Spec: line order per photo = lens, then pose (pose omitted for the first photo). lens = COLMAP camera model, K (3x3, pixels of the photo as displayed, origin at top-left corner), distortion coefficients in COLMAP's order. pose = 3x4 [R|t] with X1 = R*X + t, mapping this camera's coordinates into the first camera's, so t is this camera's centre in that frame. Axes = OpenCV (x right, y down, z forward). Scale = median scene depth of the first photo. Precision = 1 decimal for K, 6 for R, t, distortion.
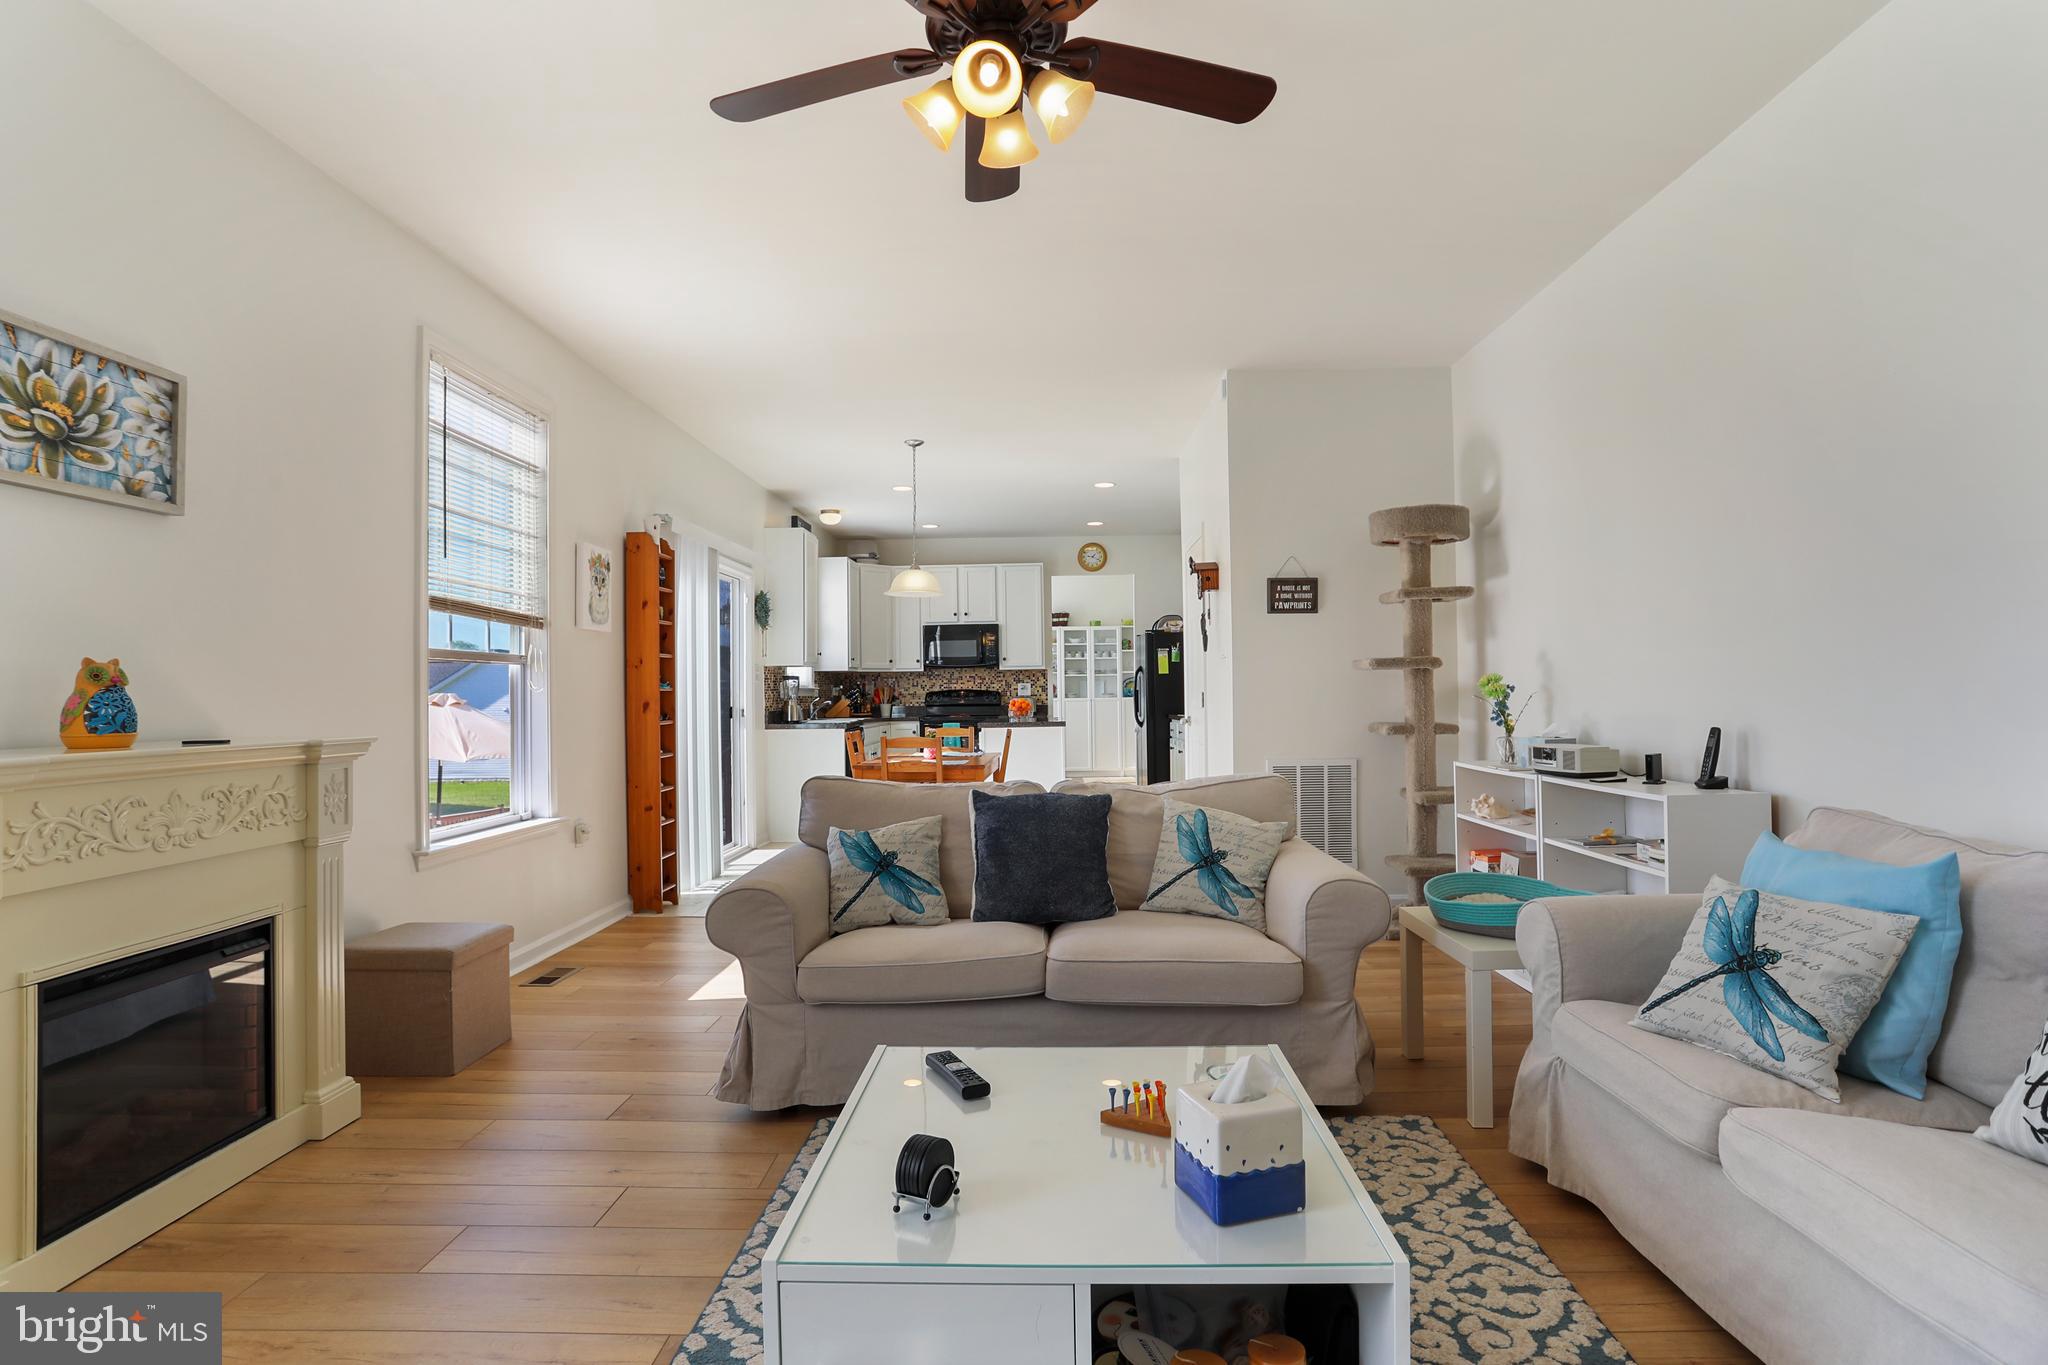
lens RADIAL K [[1099.1, 0, 1019.2], [0, 1099.1, 686.6], [0, 0, 1]] dist [0.001543, -0.000114]
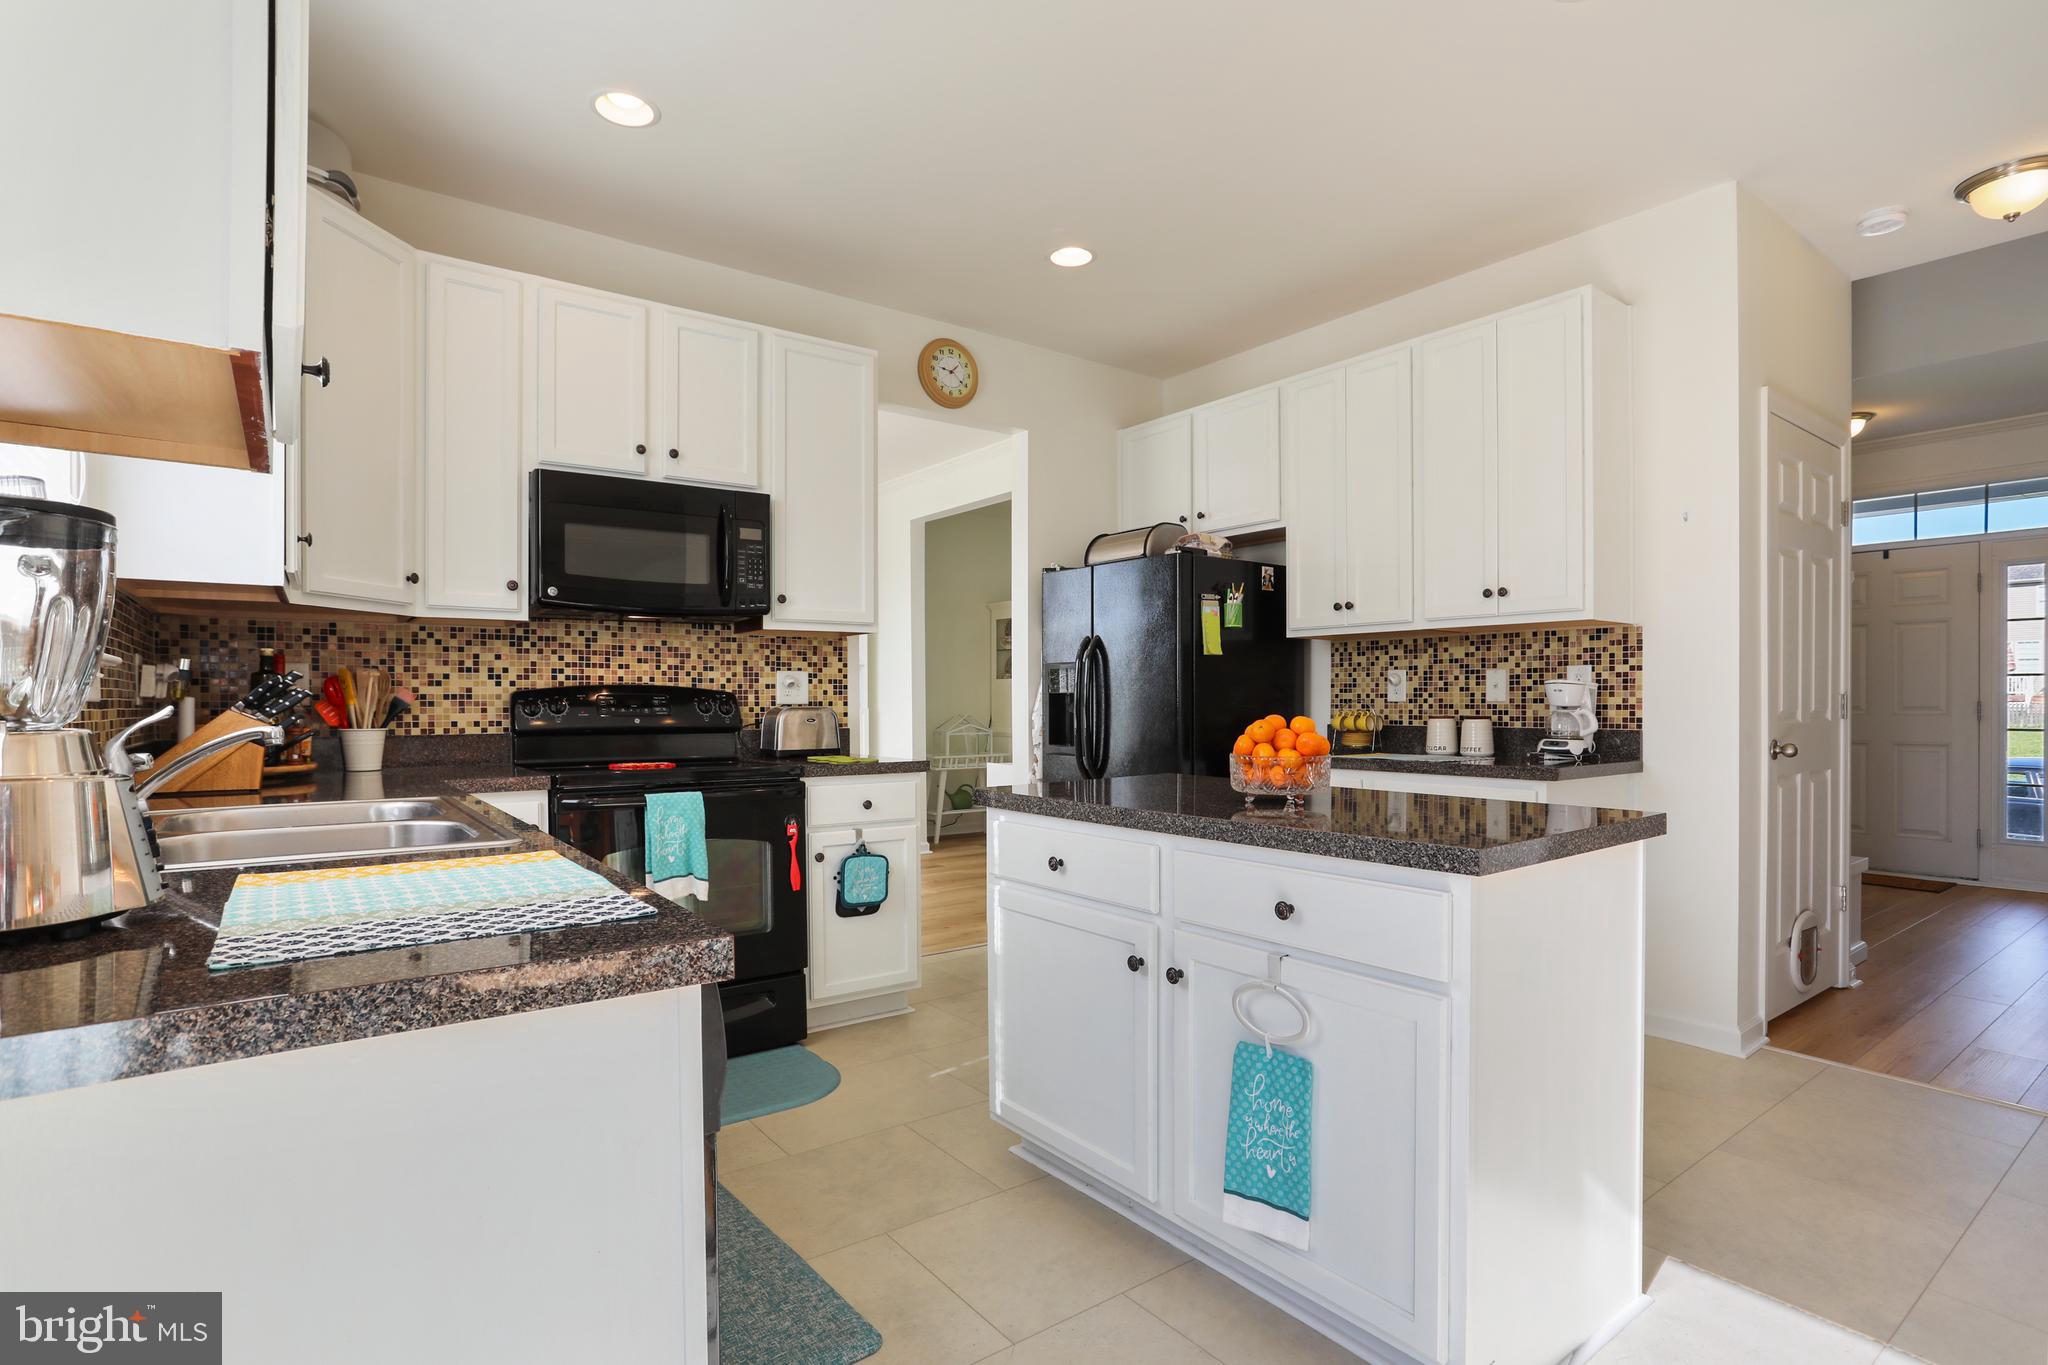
lens RADIAL K [[1006.3, 0, 1021.6], [0, 1006.3, 720.1], [0, 0, 1]] dist [-0.038664, 0.014858]
pose [[0.786210, -0.000908, 0.617958, -0.157492], [-0.013696, 0.999728, 0.018894, 0.006609], [-0.617807, -0.023318, 0.785984, 0.731253]]
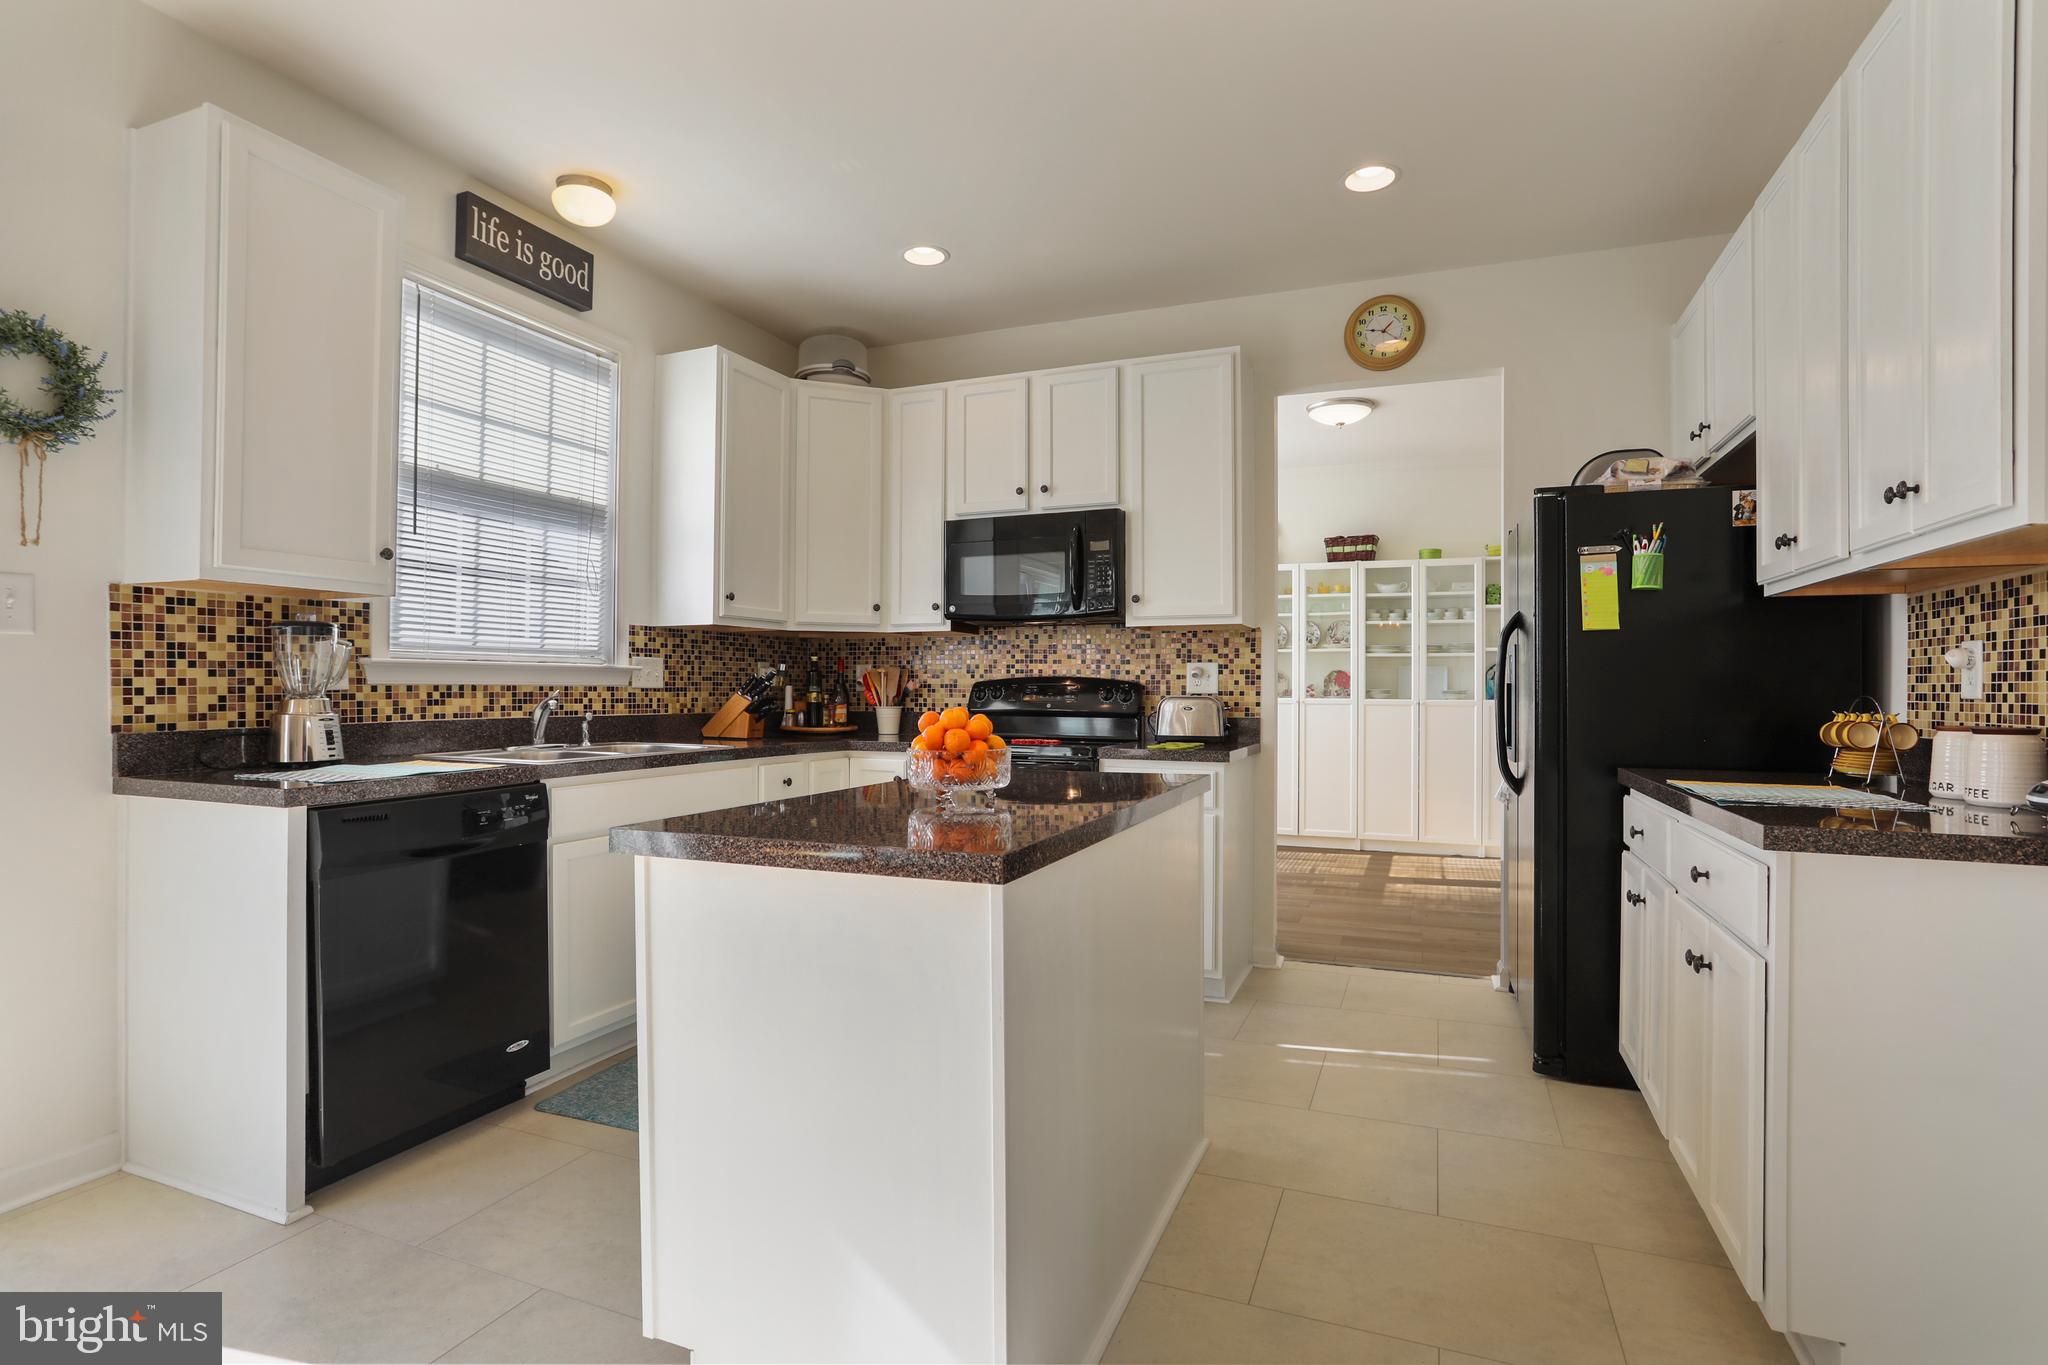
lens RADIAL K [[1006.3, 0, 1023.5], [0, 1006.3, 685.1], [0, 0, 1]] dist [-0.038664, 0.014858]
pose [[0.935222, 0.016271, -0.353689, 0.079216], [-0.013788, 0.999859, 0.009537, 0.002698], [0.353794, -0.004043, 0.935314, 0.680541]]
